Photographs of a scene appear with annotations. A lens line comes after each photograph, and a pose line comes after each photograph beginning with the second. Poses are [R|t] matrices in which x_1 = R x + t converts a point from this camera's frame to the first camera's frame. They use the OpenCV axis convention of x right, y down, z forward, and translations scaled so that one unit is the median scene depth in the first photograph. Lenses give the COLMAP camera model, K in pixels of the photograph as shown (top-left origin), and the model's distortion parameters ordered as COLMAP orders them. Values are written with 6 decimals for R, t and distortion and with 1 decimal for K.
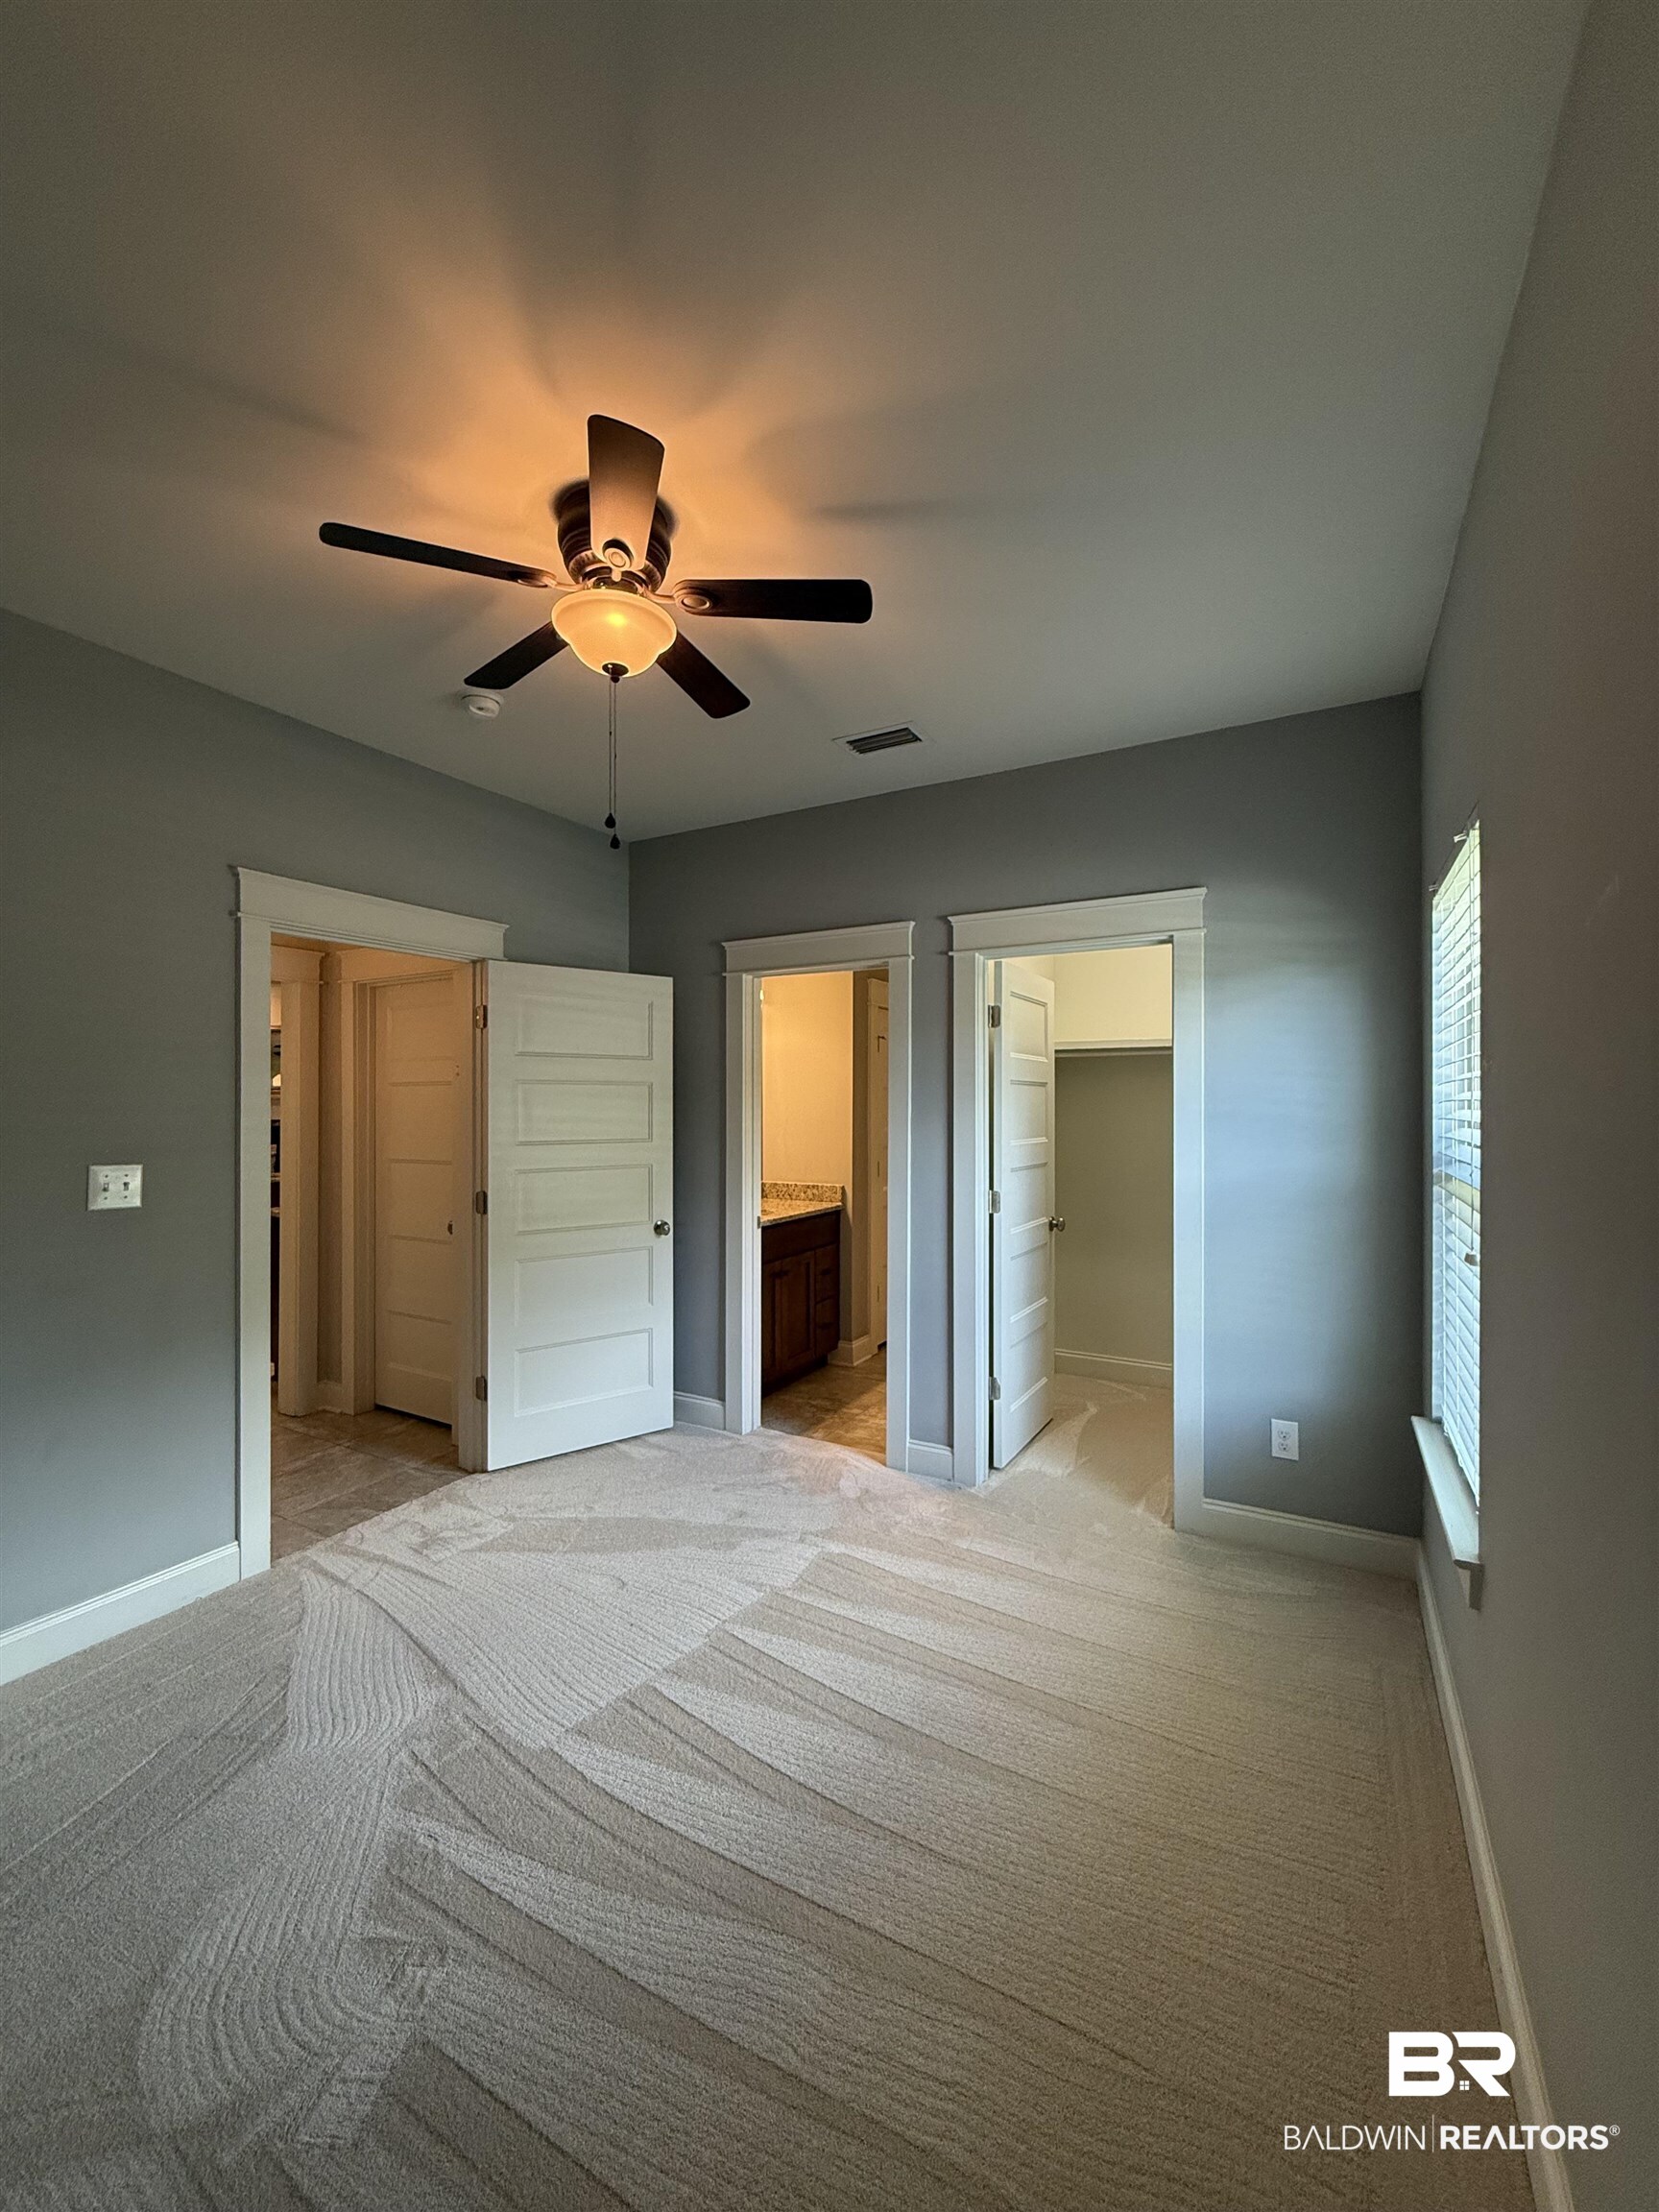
lens RADIAL K [[892.2, 0, 829.5], [0, 892.2, 1106.0], [0, 0, 1]] dist [-0.000123, 0.000017]
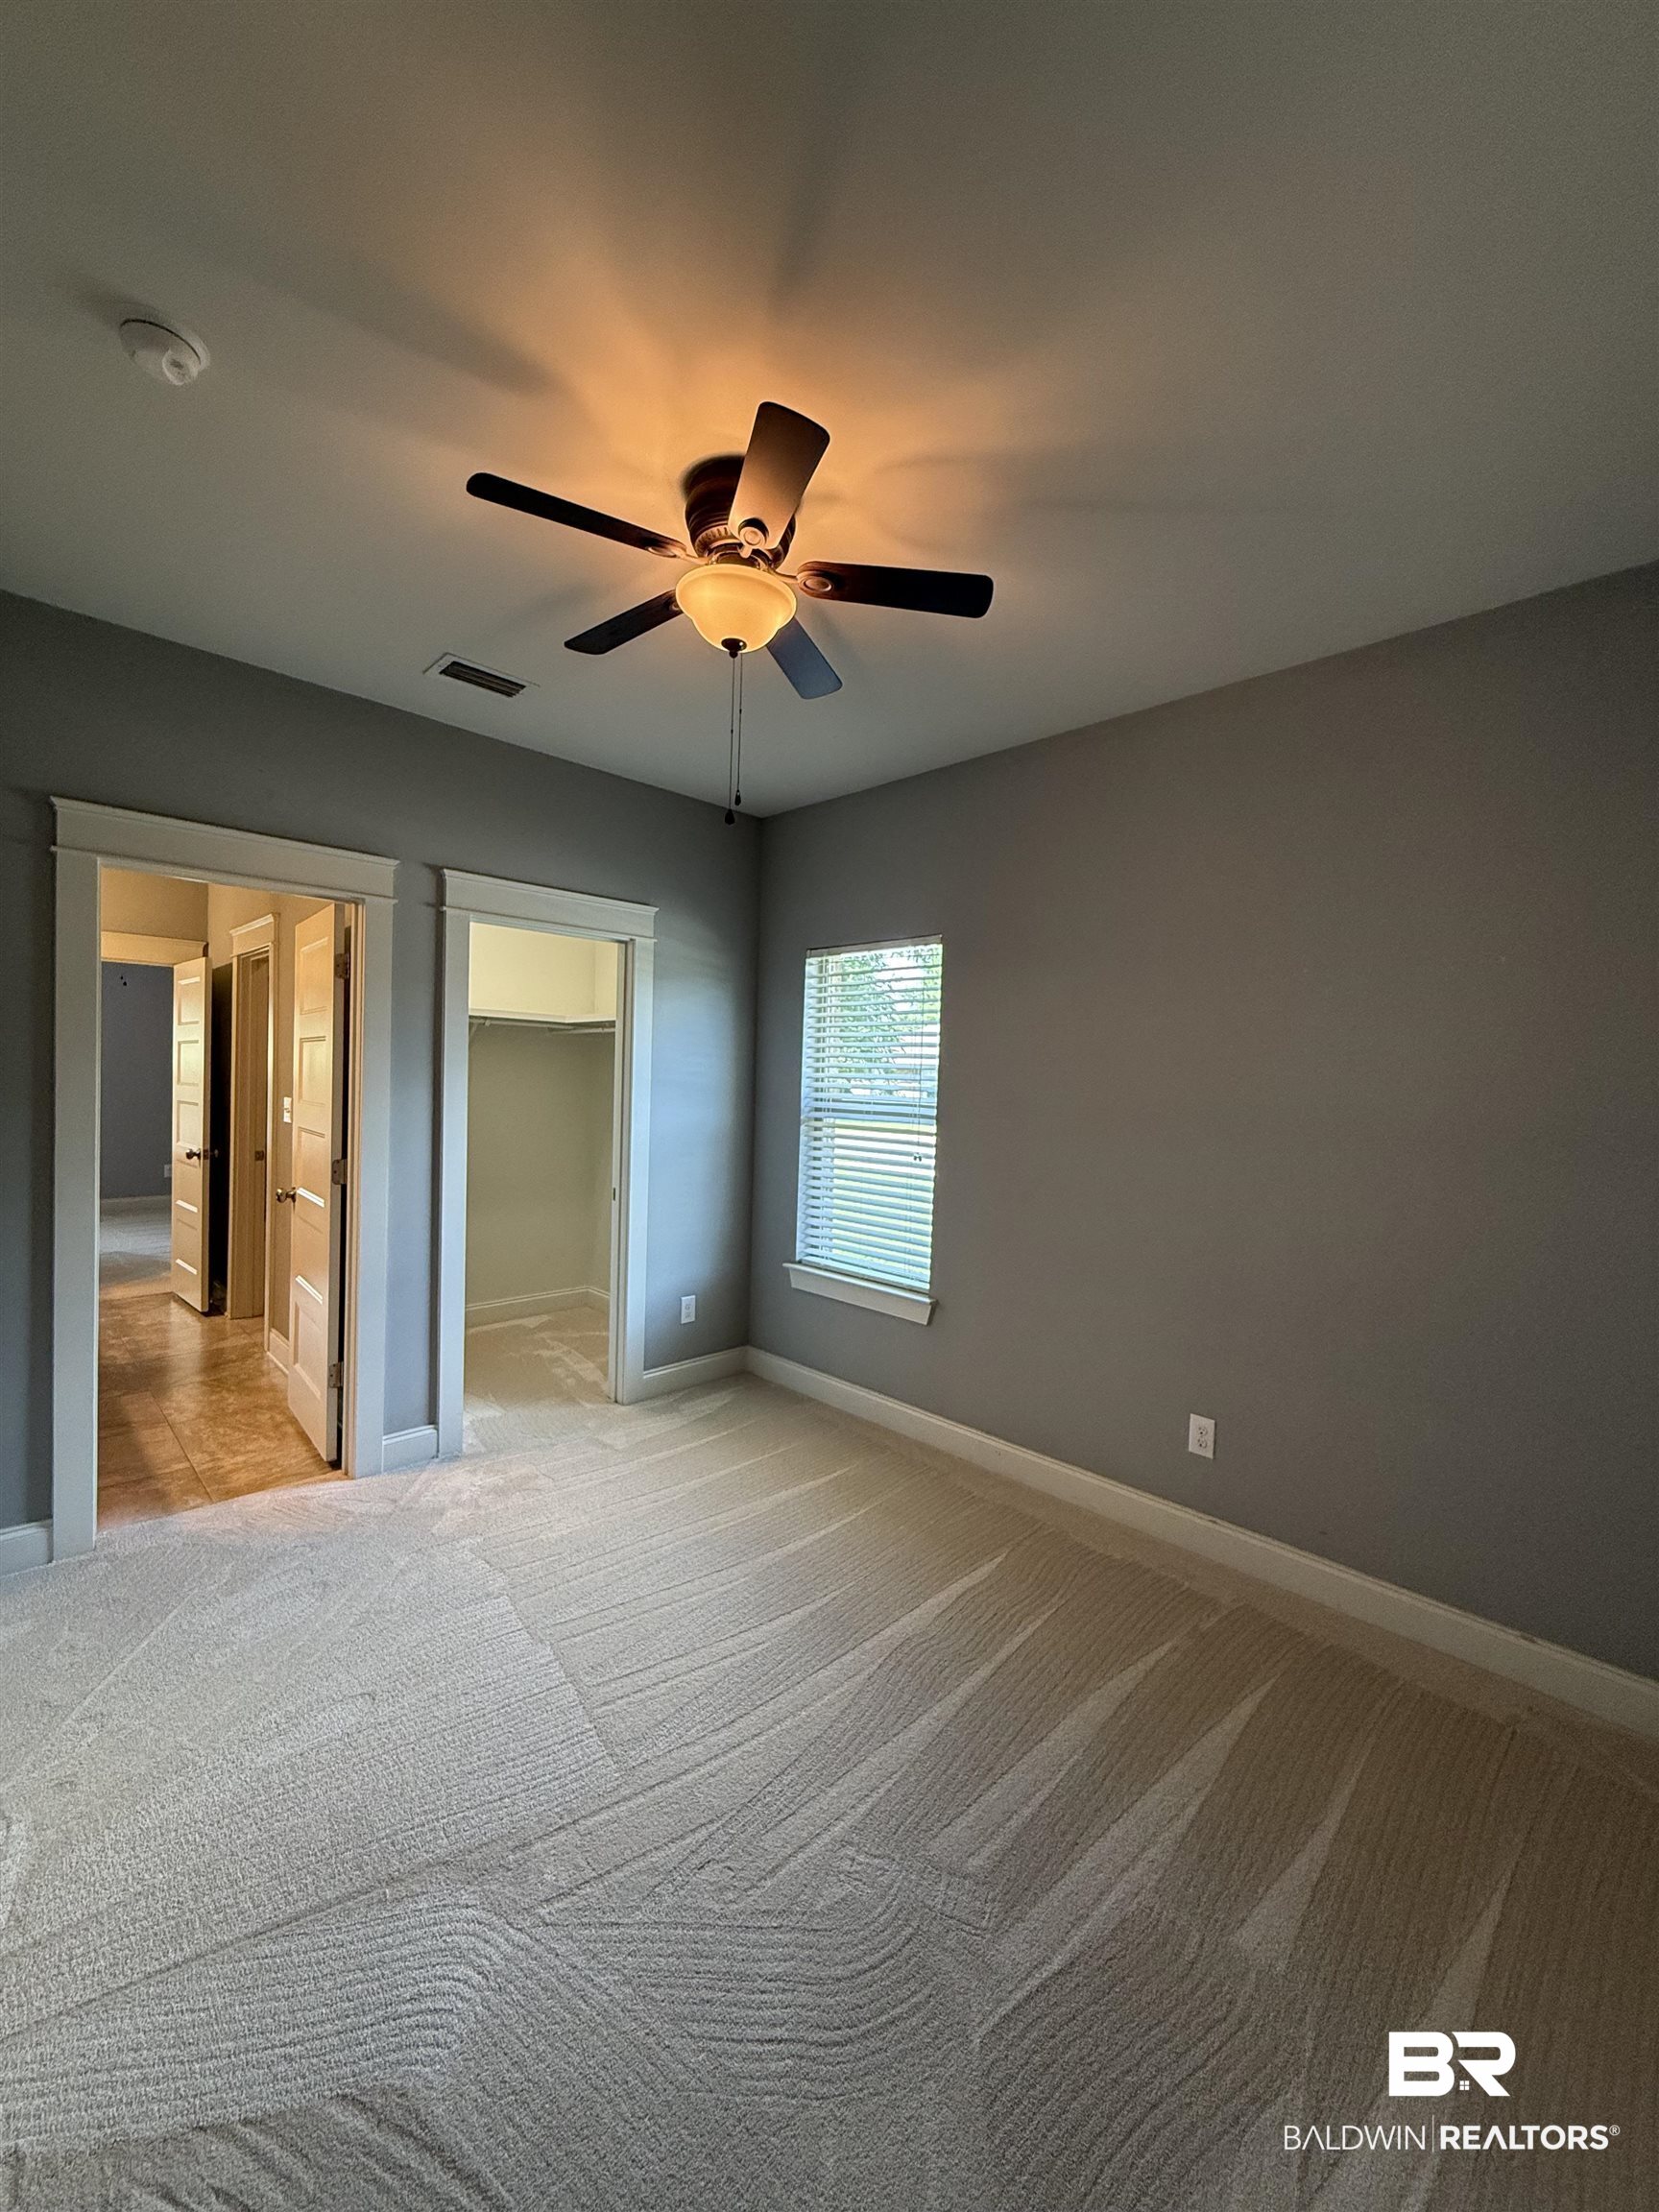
lens RADIAL K [[892.2, 0, 829.5], [0, 892.2, 1106.0], [0, 0, 1]] dist [-0.000123, 0.000017]
pose [[0.270849, -0.019356, 0.962427, -0.704240], [-0.024326, 0.999341, 0.026944, 0.004159], [-0.962314, -0.030709, 0.270200, 0.358467]]
